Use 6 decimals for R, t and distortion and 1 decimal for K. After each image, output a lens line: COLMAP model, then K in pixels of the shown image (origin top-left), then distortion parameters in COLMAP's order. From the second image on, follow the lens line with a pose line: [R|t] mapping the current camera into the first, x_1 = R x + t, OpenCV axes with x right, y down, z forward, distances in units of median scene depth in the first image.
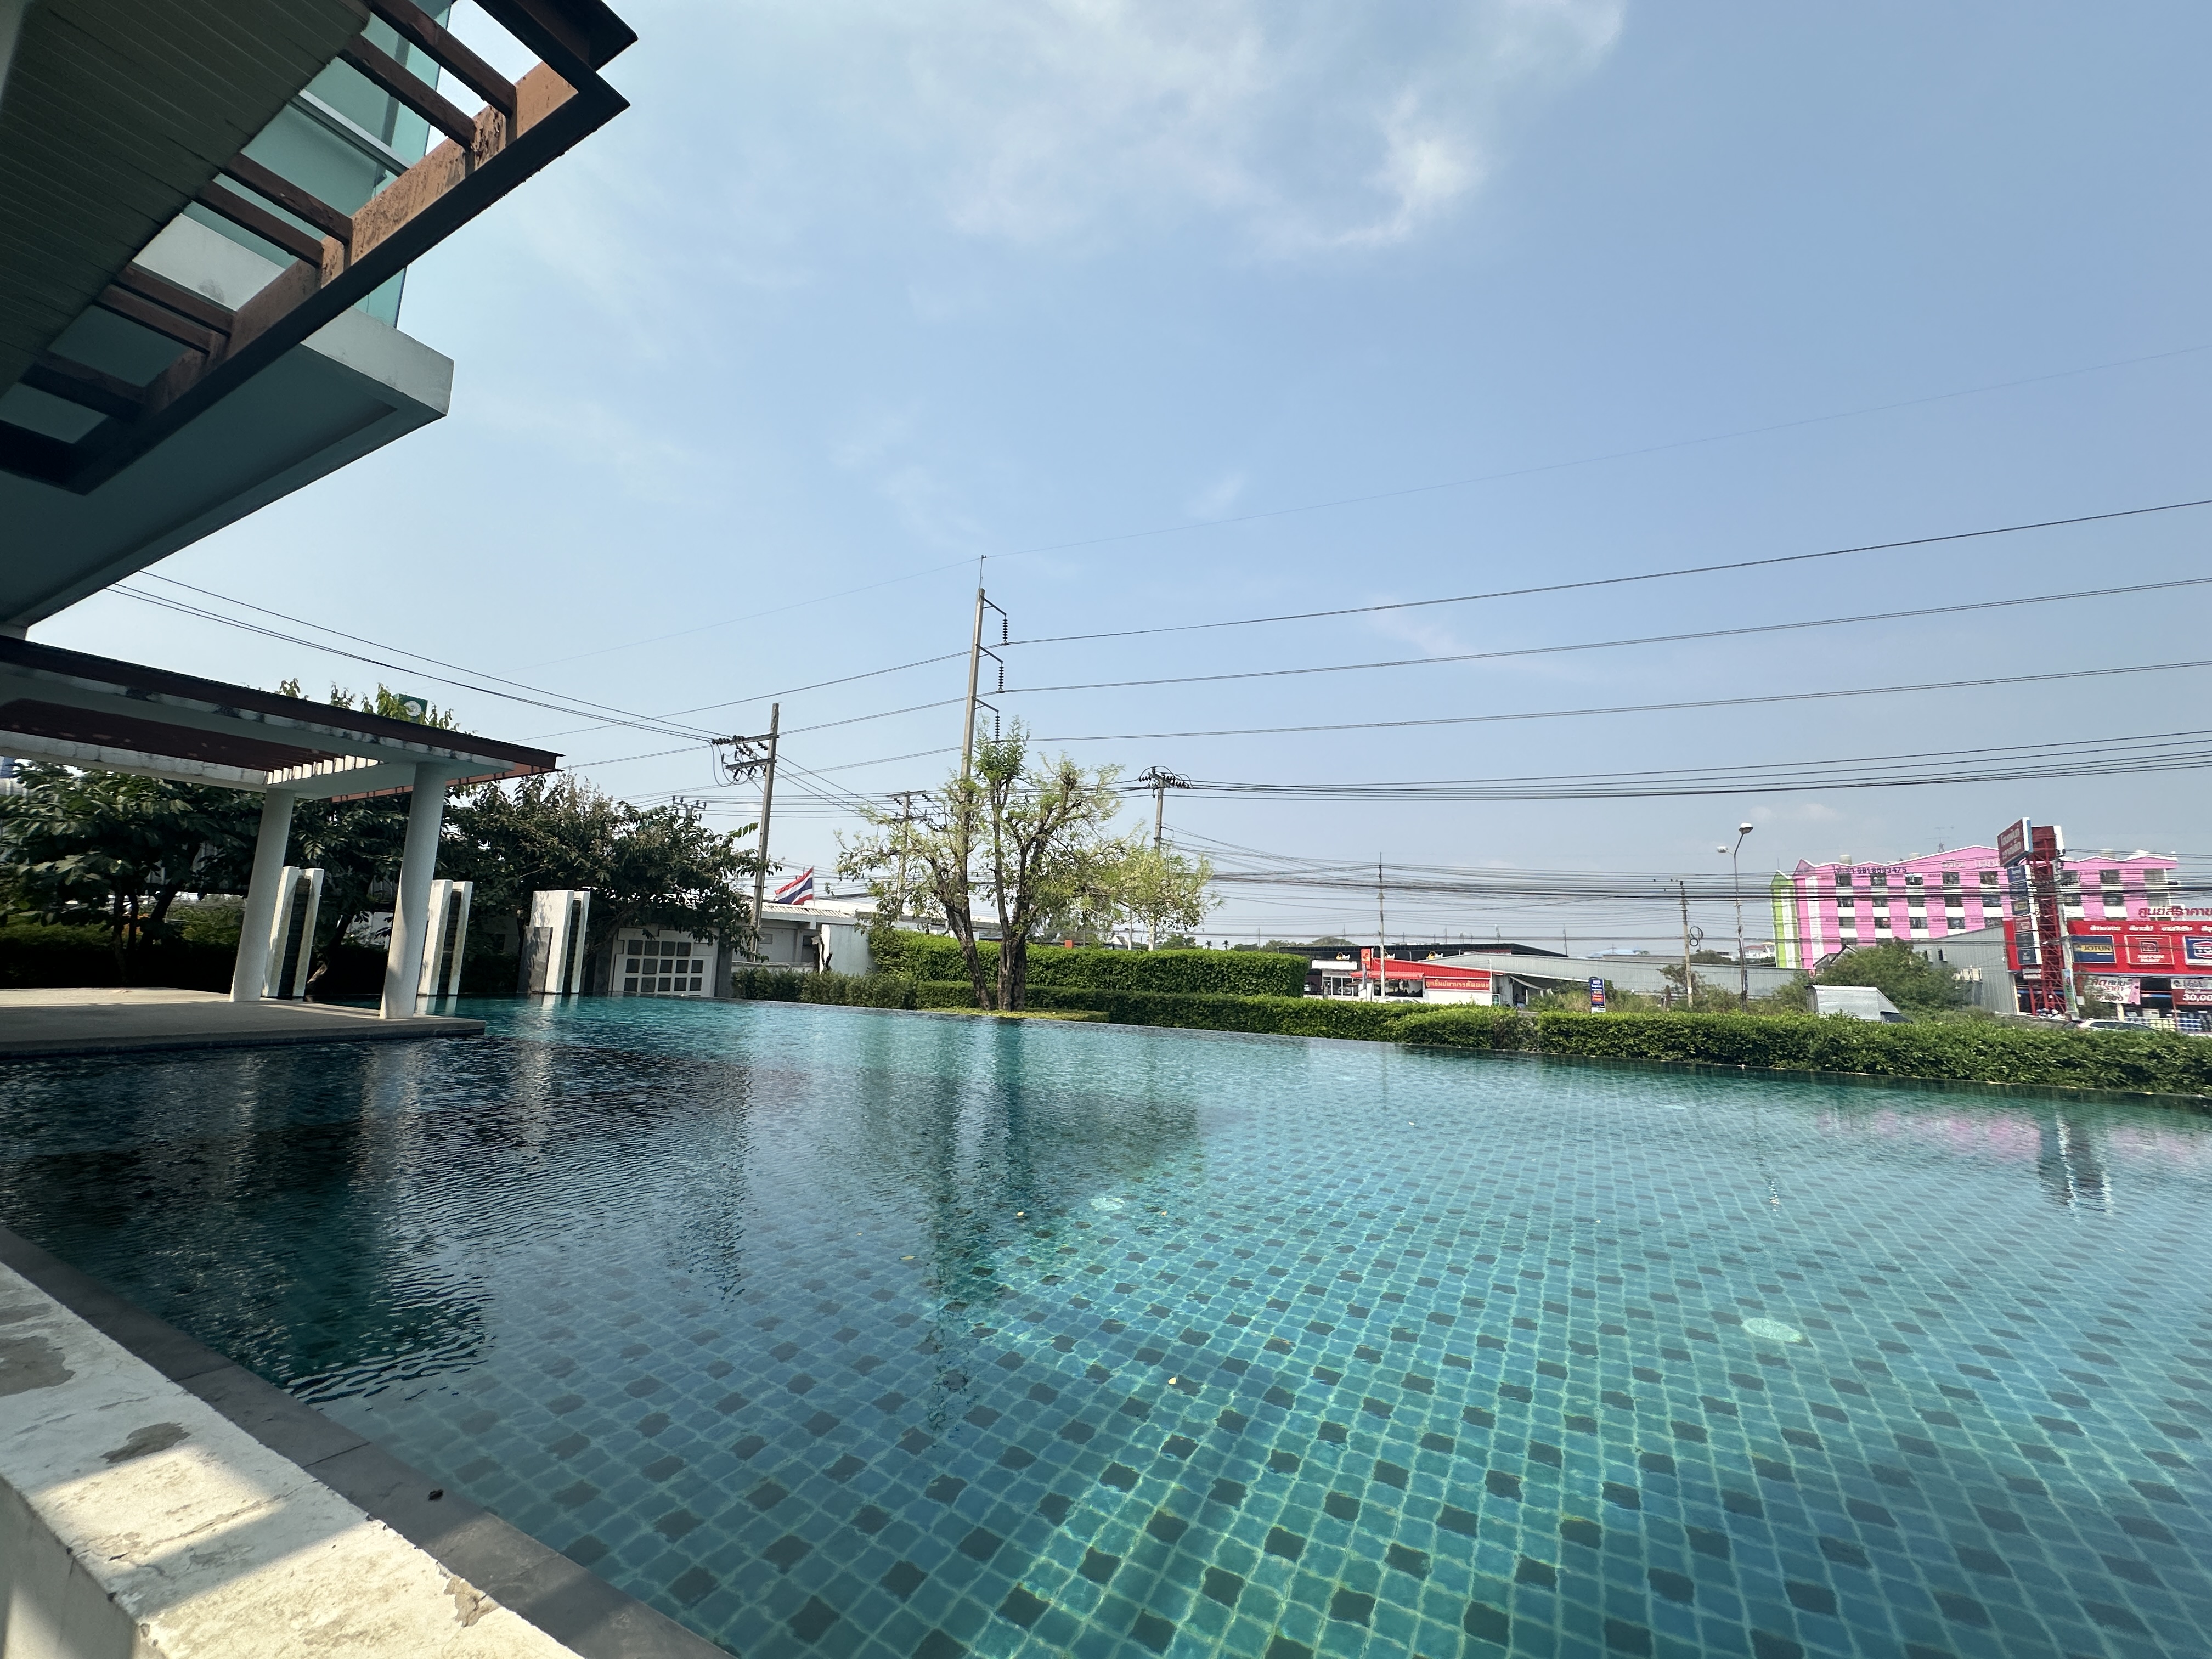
lens RADIAL K [[888.5, 0, 1111.2], [0, 888.5, 829.7], [0, 0, 1]] dist [0.000350, 0.001954]
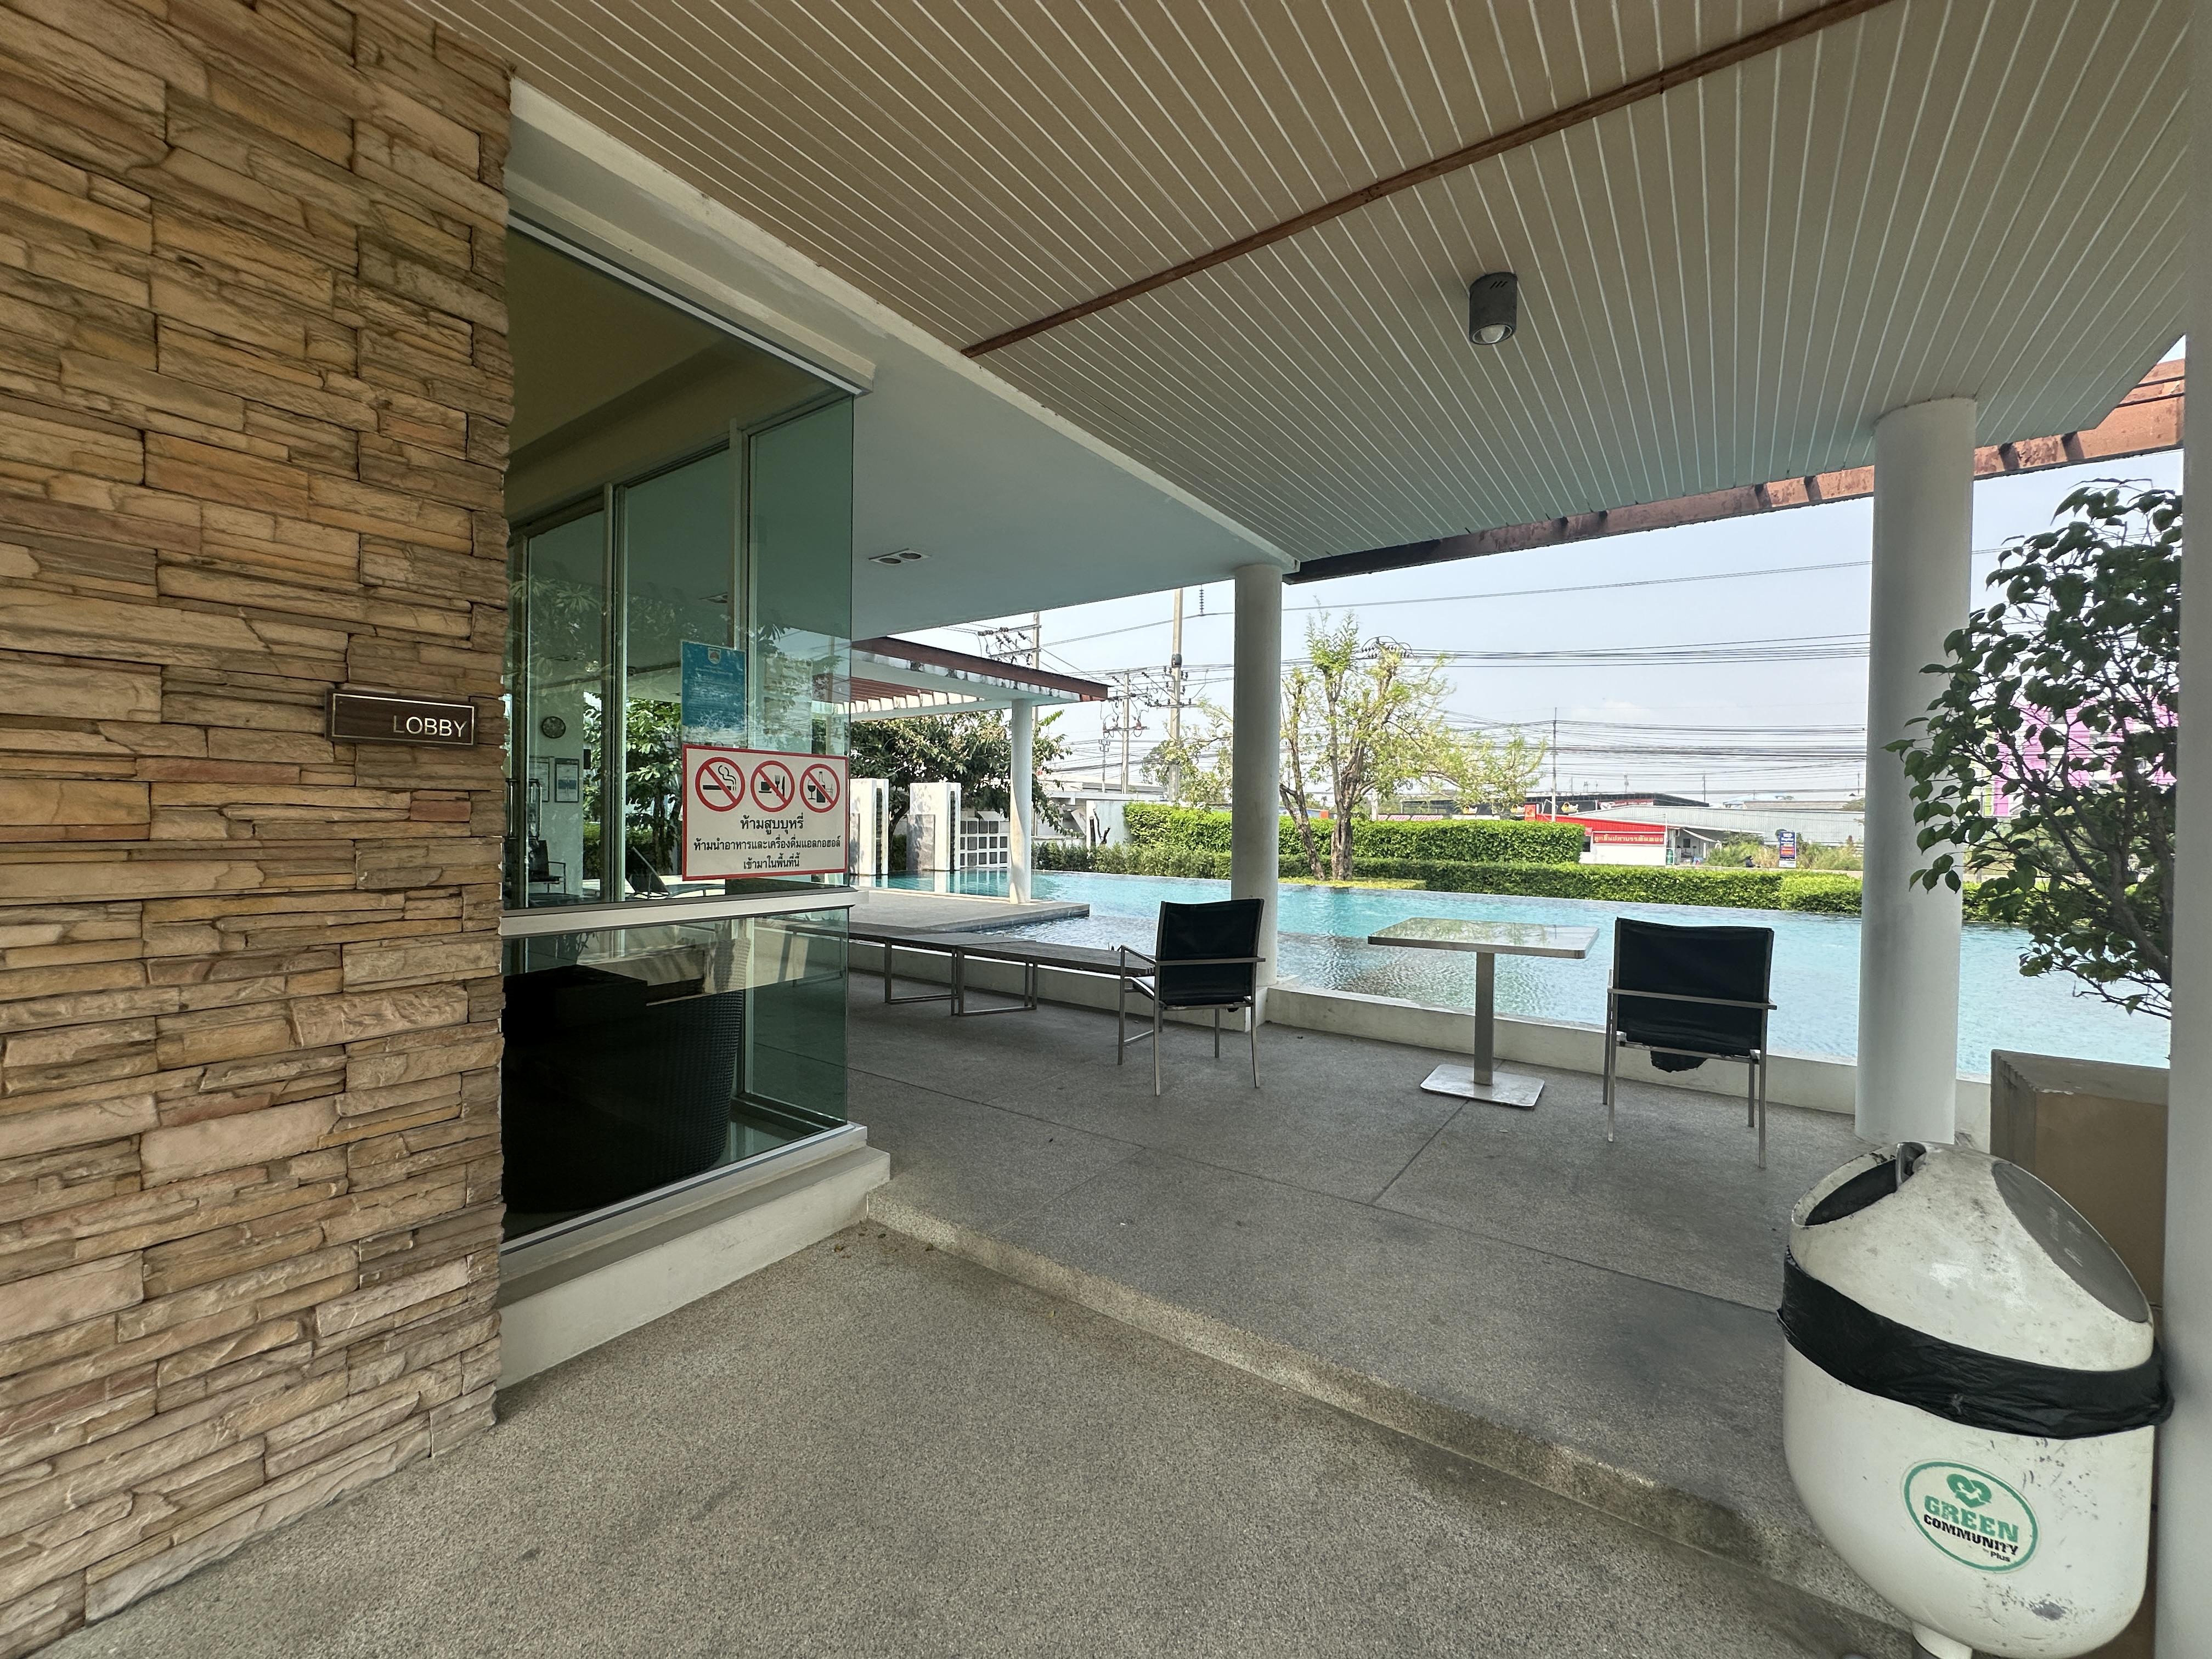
lens RADIAL K [[888.5, 0, 1111.2], [0, 888.5, 829.7], [0, 0, 1]] dist [0.000350, 0.001954]
pose [[0.992856, -0.017455, -0.118032, -0.215299], [0.035960, 0.987020, 0.156518, -0.035597], [0.113768, -0.159645, 0.980597, -0.092494]]
